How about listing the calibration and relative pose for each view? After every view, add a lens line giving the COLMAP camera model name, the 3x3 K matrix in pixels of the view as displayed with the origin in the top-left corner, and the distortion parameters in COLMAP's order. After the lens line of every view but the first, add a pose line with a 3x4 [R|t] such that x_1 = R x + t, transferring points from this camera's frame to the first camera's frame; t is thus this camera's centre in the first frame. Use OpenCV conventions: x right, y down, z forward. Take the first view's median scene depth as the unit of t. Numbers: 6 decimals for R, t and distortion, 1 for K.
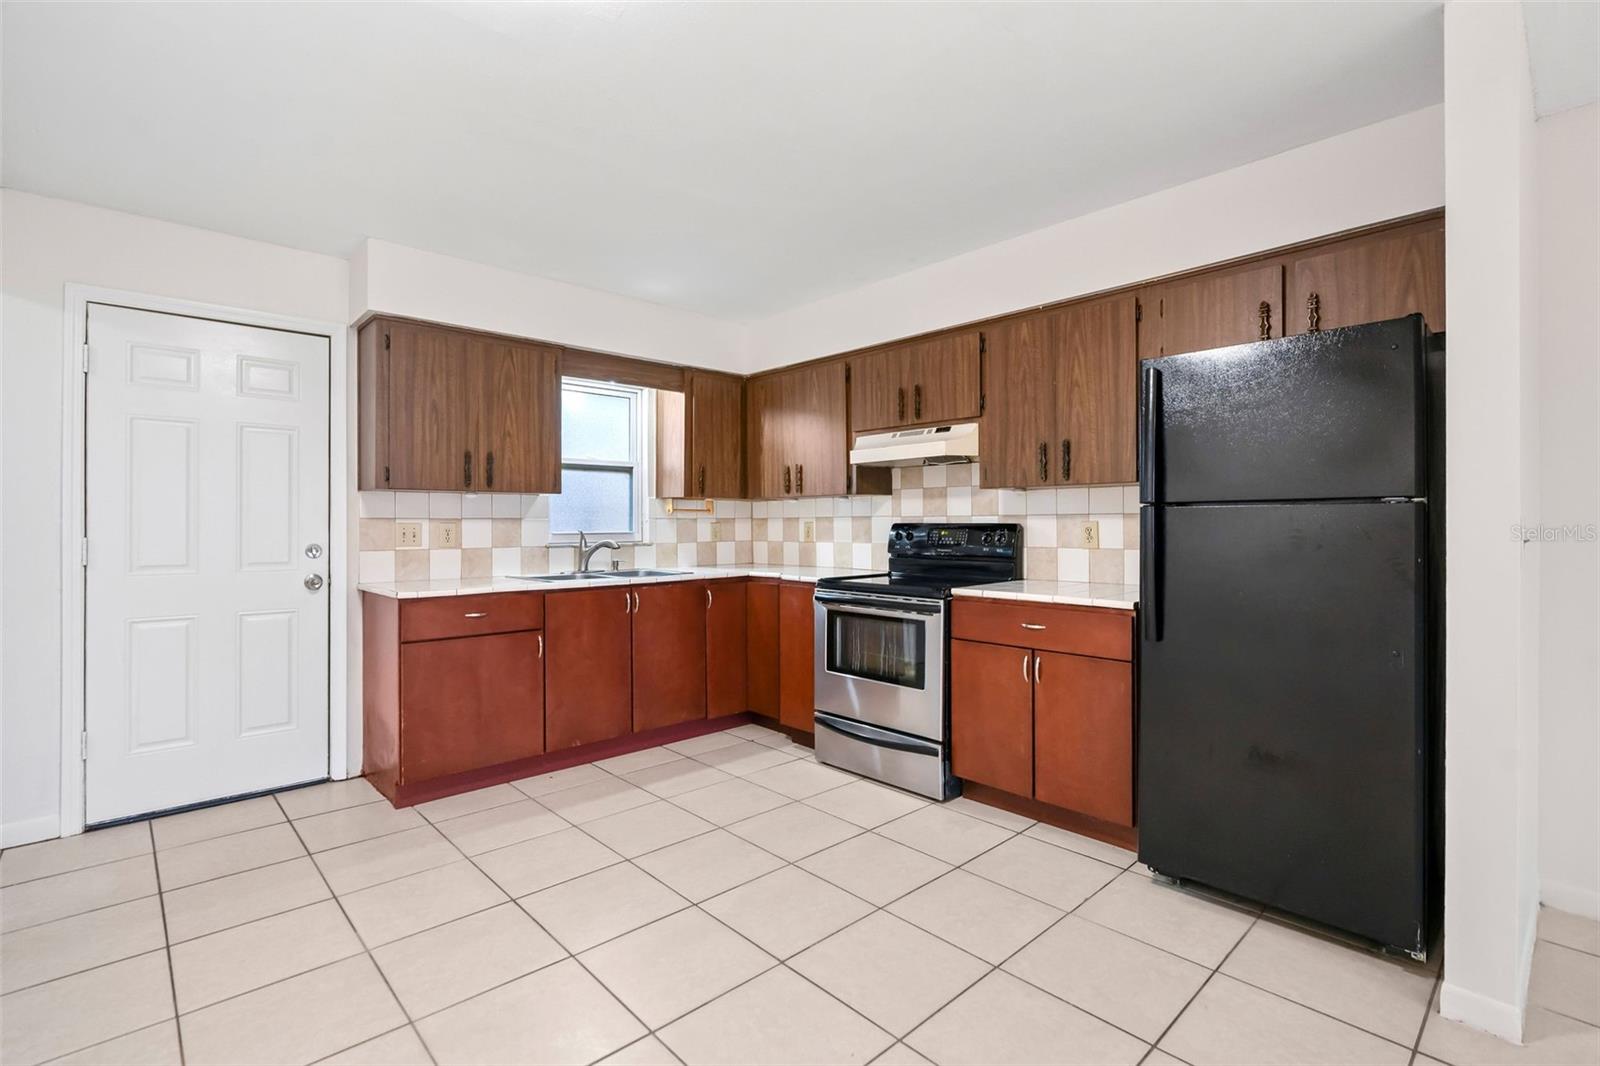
lens RADIAL K [[736.0, 0, 800.0], [0, 736.0, 533.0], [0, 0, 1]] dist [0.002837, 0.000270]
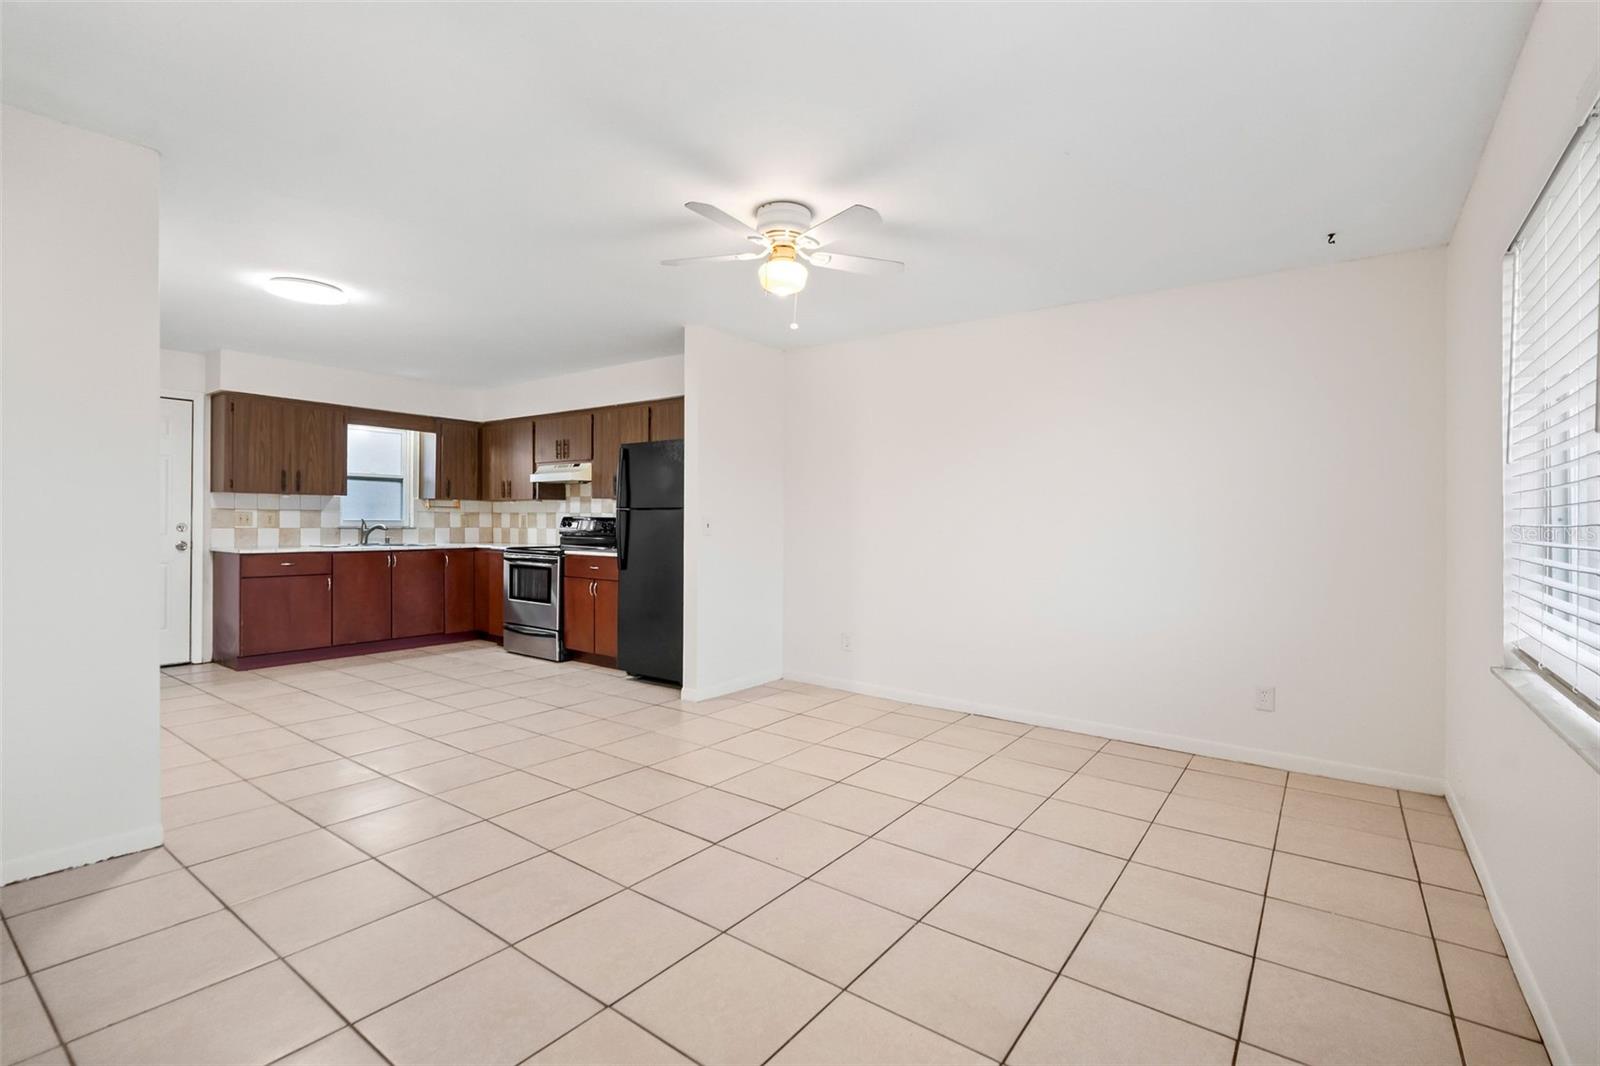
lens RADIAL K [[736.0, 0, 800.0], [0, 736.0, 533.0], [0, 0, 1]] dist [0.002837, 0.000270]
pose [[0.983231, 0.010551, 0.182061, 0.383023], [-0.010940, 0.999940, 0.001133, 0.017939], [-0.182038, -0.003105, 0.983287, -0.827805]]
